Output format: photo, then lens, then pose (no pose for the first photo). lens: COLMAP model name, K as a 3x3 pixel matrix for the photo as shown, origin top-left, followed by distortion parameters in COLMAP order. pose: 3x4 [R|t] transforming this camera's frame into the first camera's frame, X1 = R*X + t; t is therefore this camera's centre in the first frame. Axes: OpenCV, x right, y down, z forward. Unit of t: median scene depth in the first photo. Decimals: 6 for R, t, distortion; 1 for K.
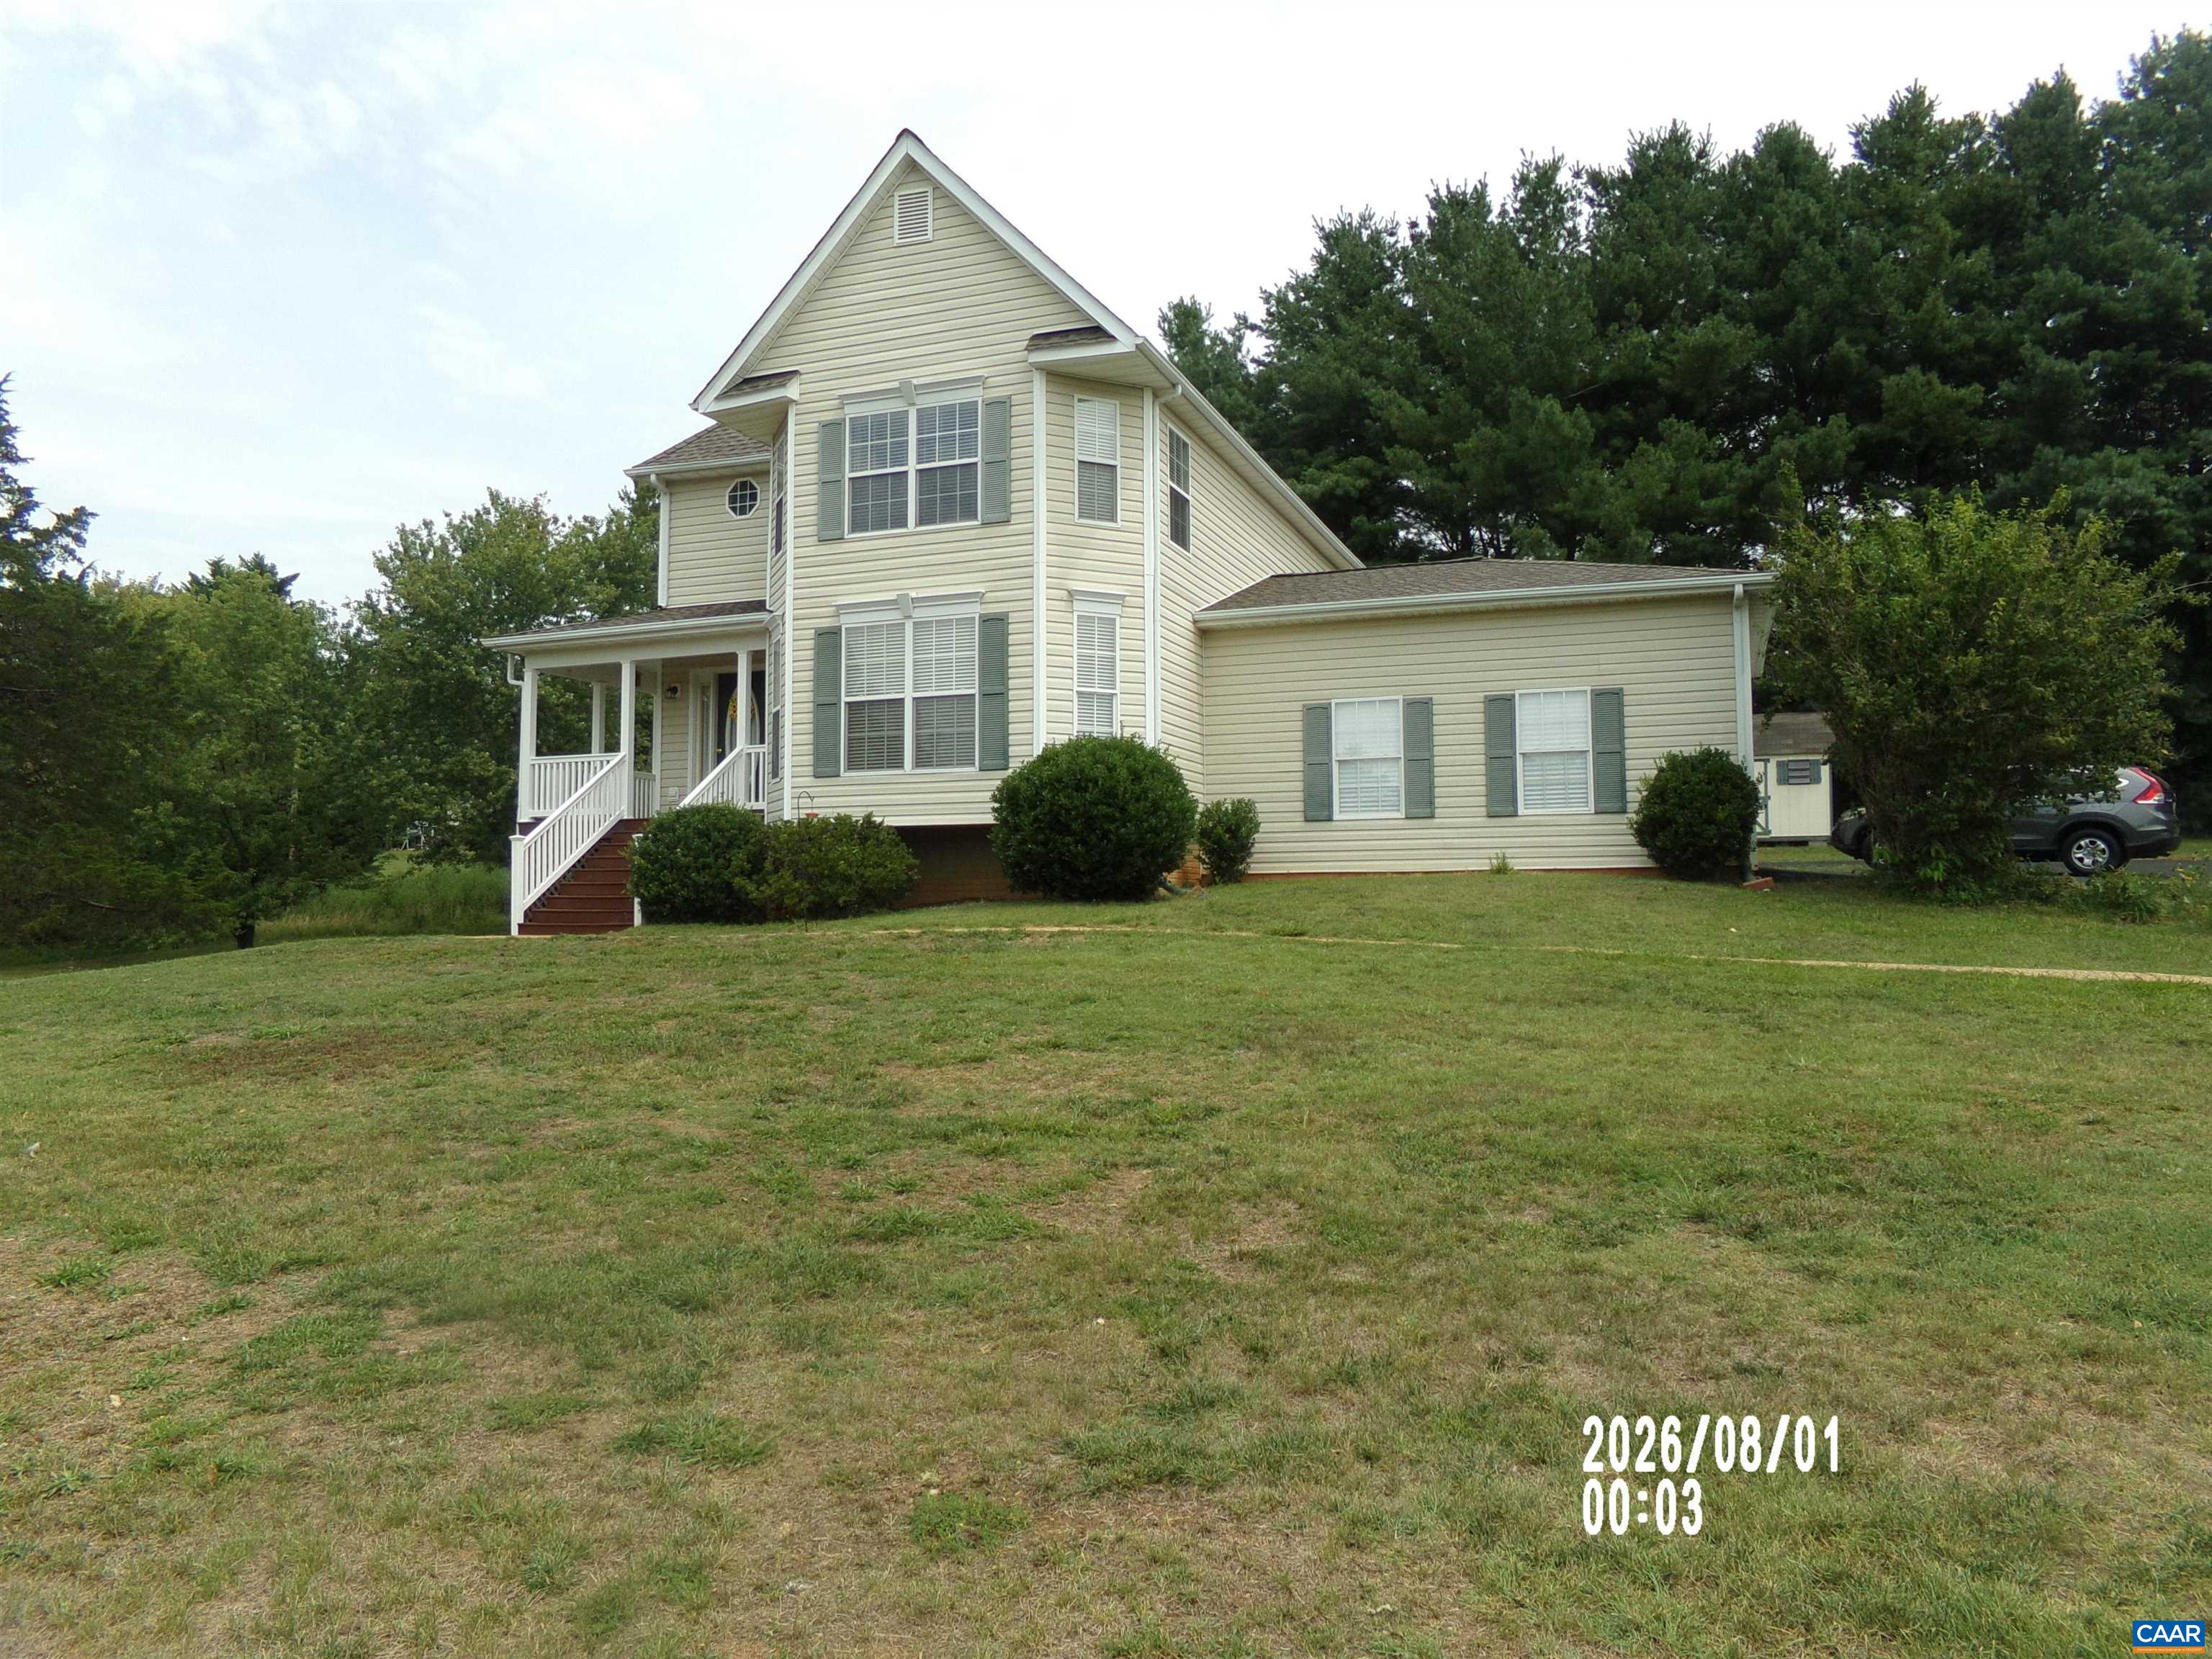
lens RADIAL K [[1514.7, 0, 1145.2], [0, 1514.7, 792.5], [0, 0, 1]] dist [-0.003693, 0.000955]
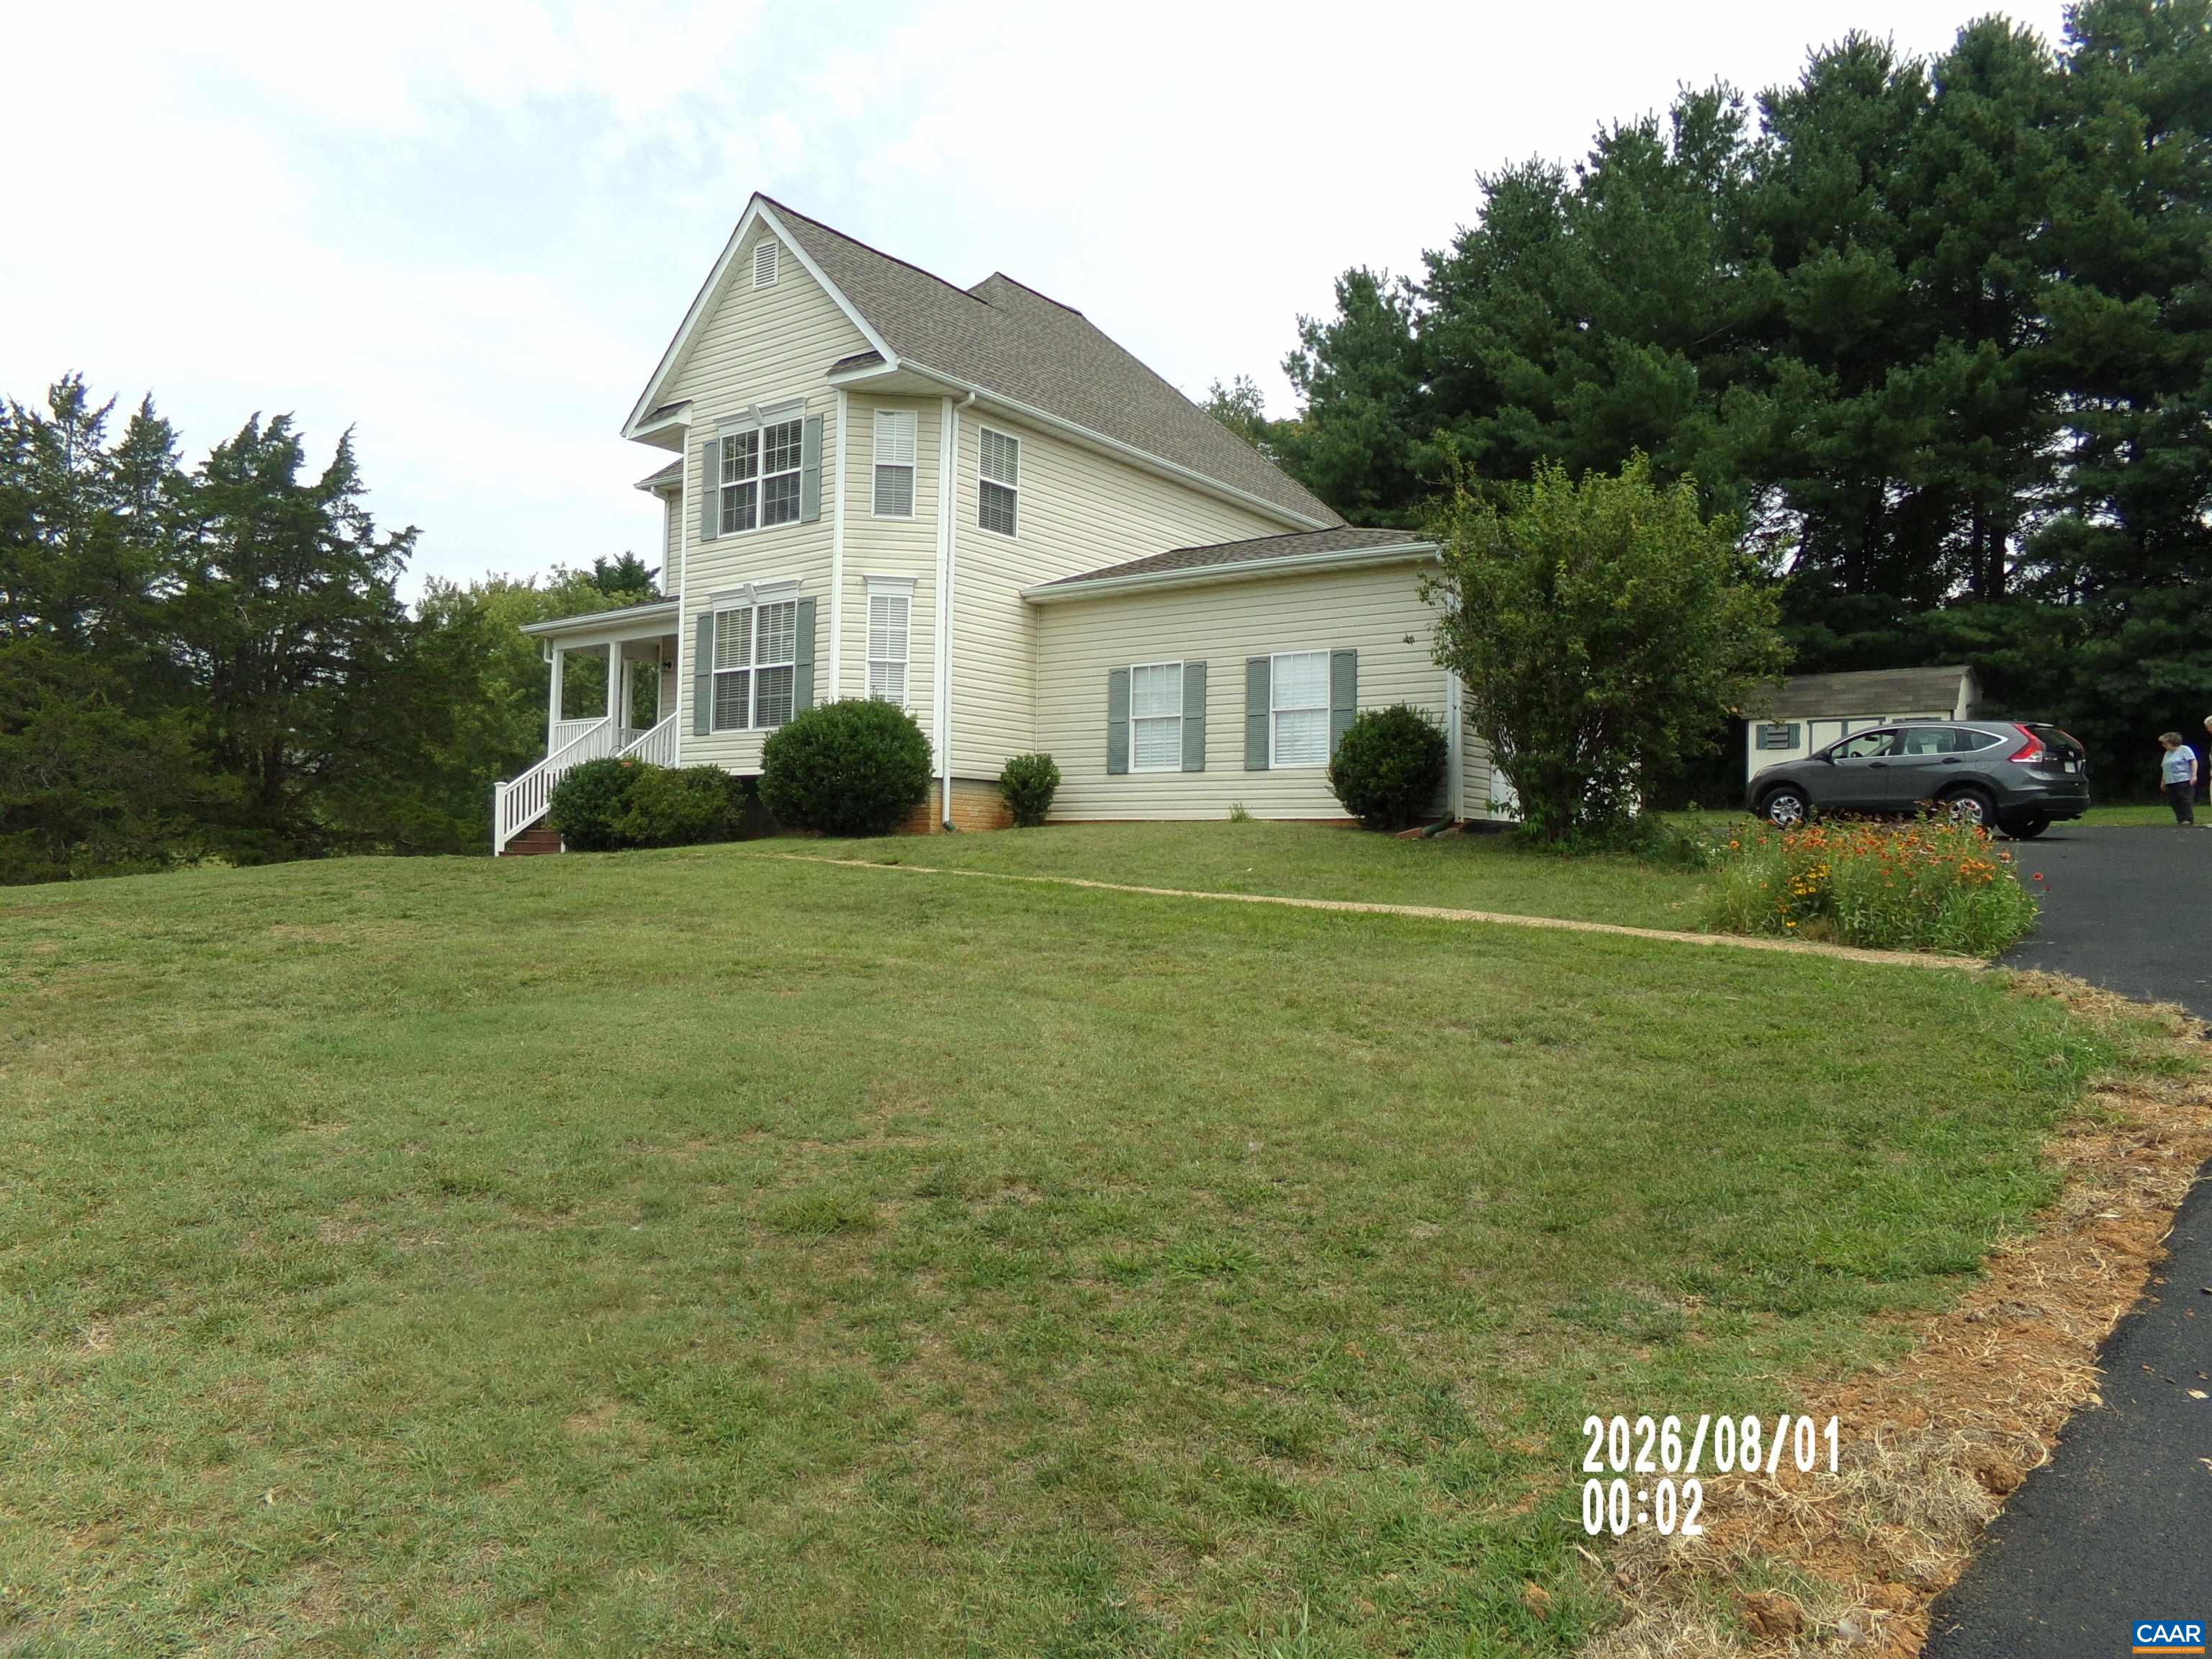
lens RADIAL K [[1537.0, 0, 1111.7], [0, 1537.0, 822.6], [0, 0, 1]] dist [-0.034102, 0.033917]
pose [[0.956093, 0.013429, -0.292756, 0.450372], [-0.001963, 0.999221, 0.039423, 0.010031], [0.293057, -0.037118, 0.955374, -0.085179]]
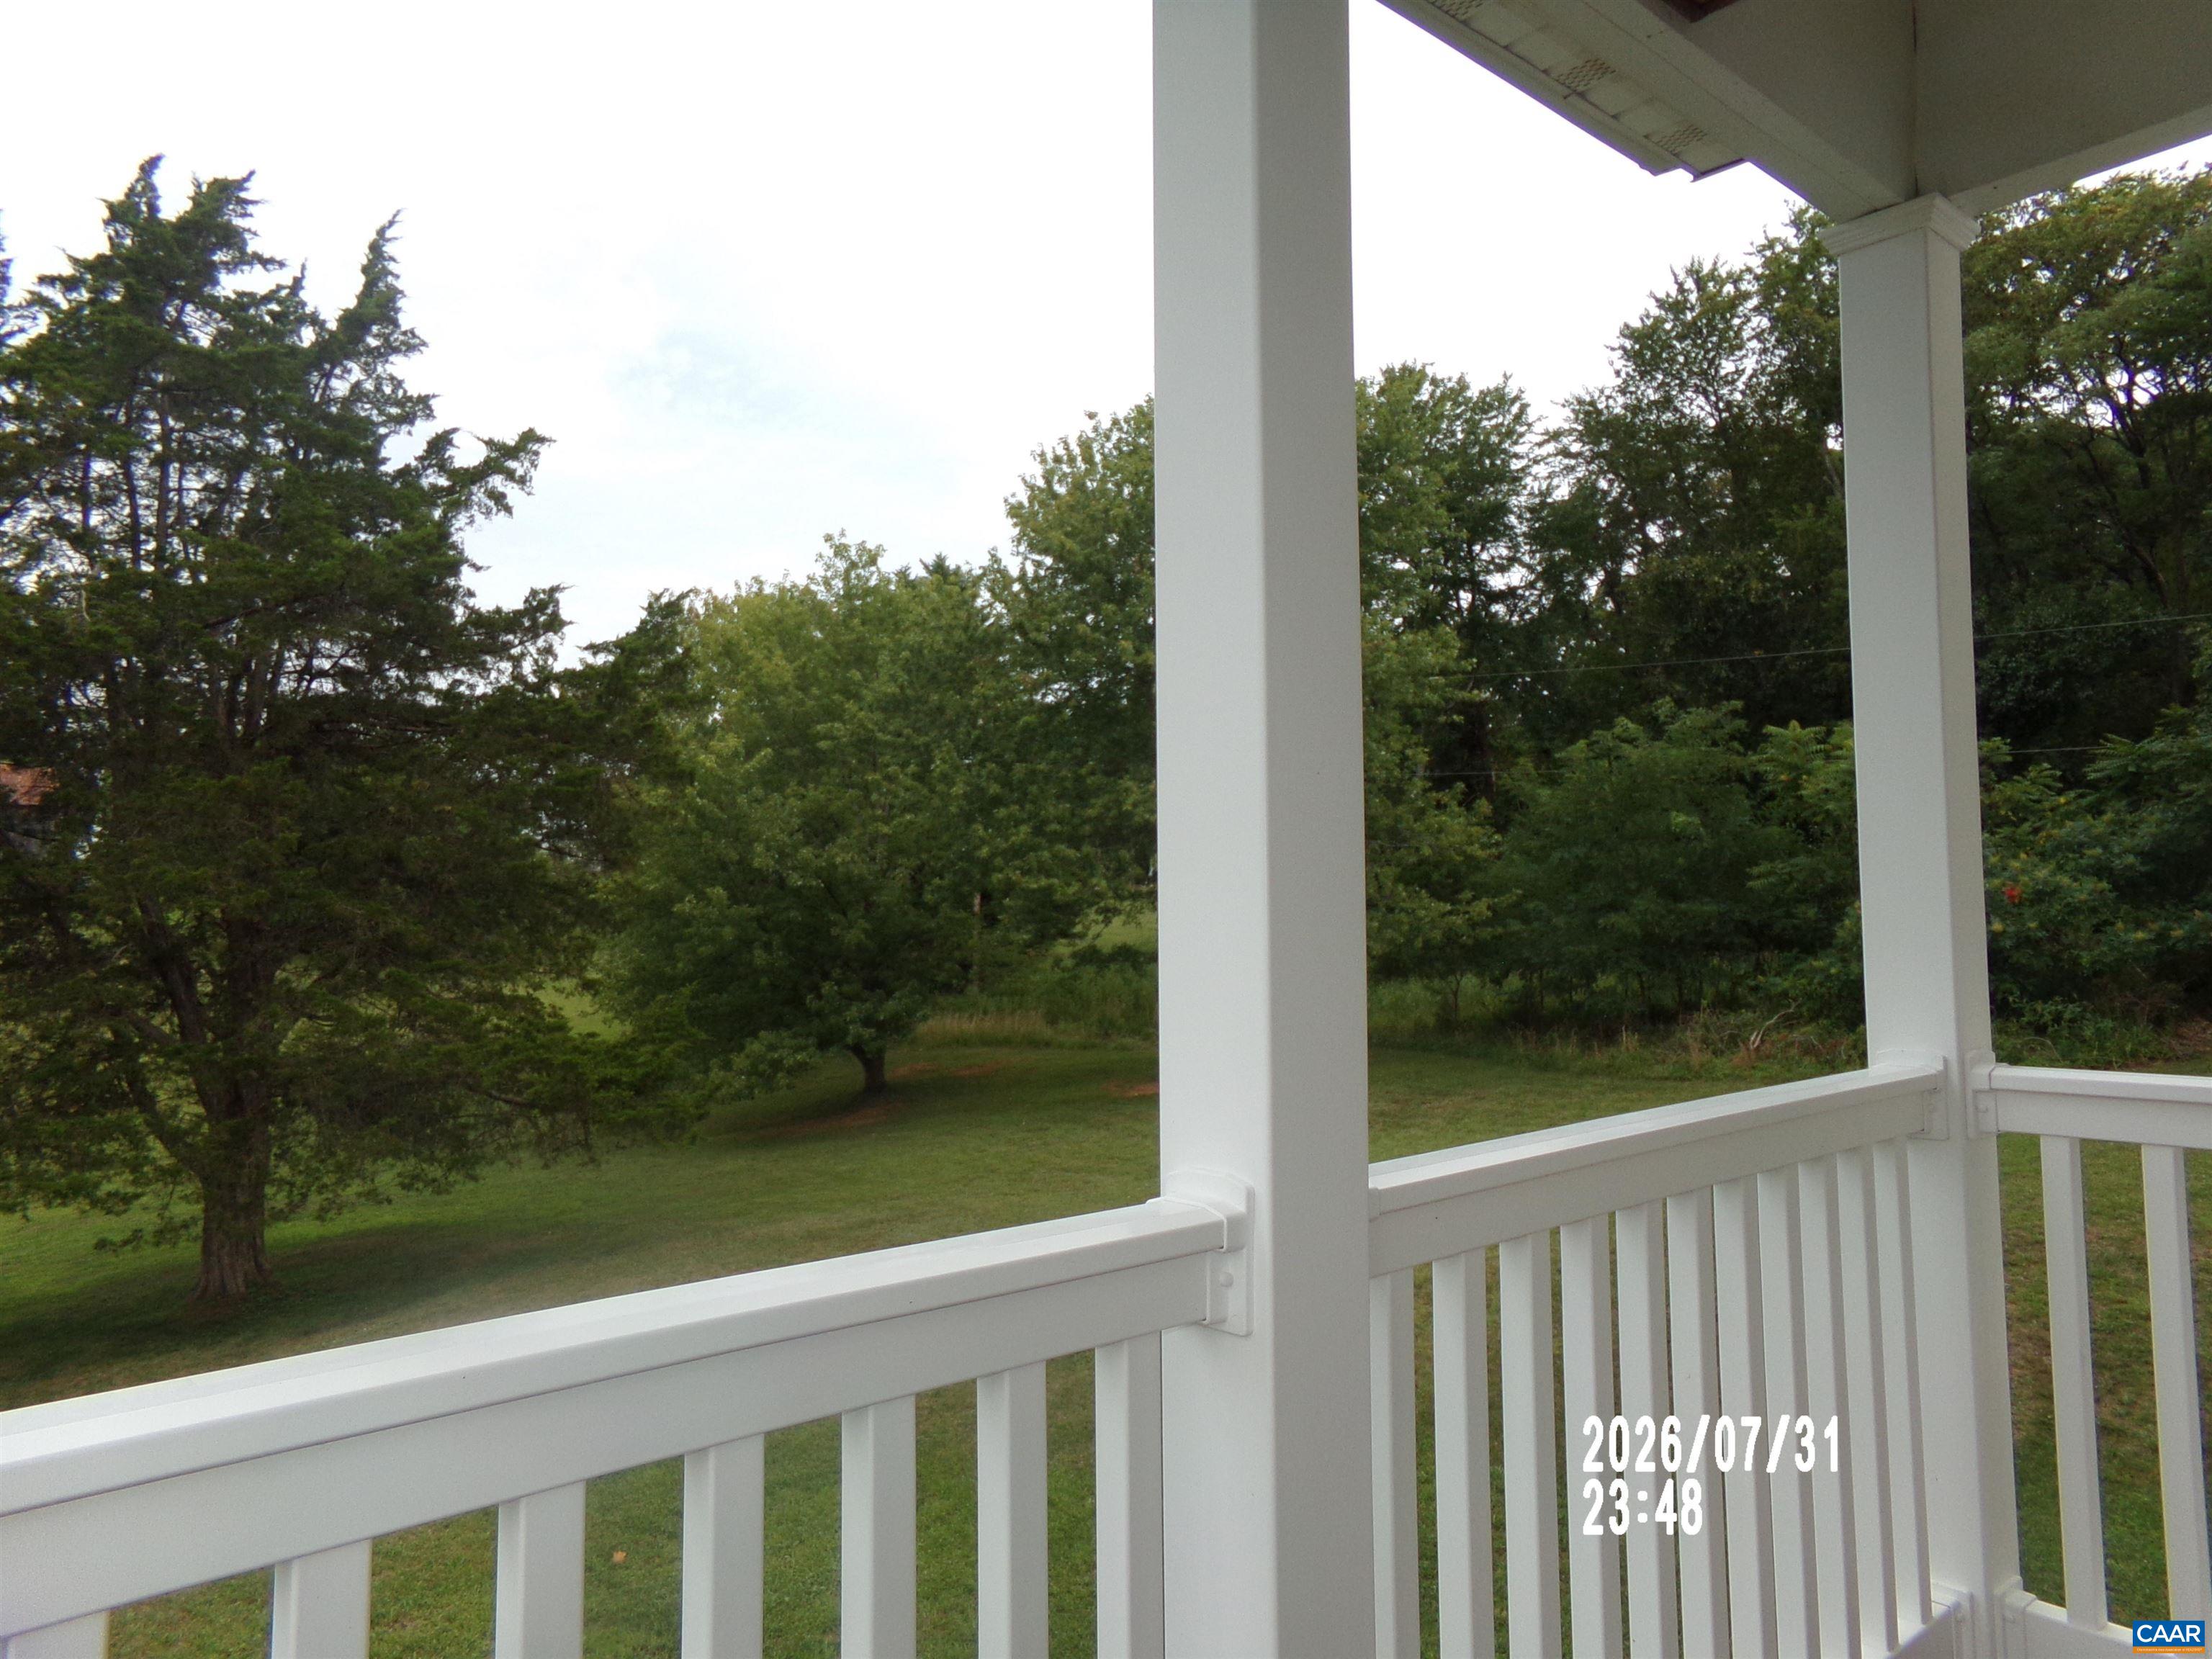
lens RADIAL K [[1537.0, 0, 1111.7], [0, 1537.0, 822.6], [0, 0, 1]] dist [-0.034102, 0.033917]
pose [[0.880448, -0.035945, -0.472778, -0.407329], [0.044093, 0.999008, 0.006159, -0.040652], [0.472088, -0.026269, 0.881160, 1.134501]]
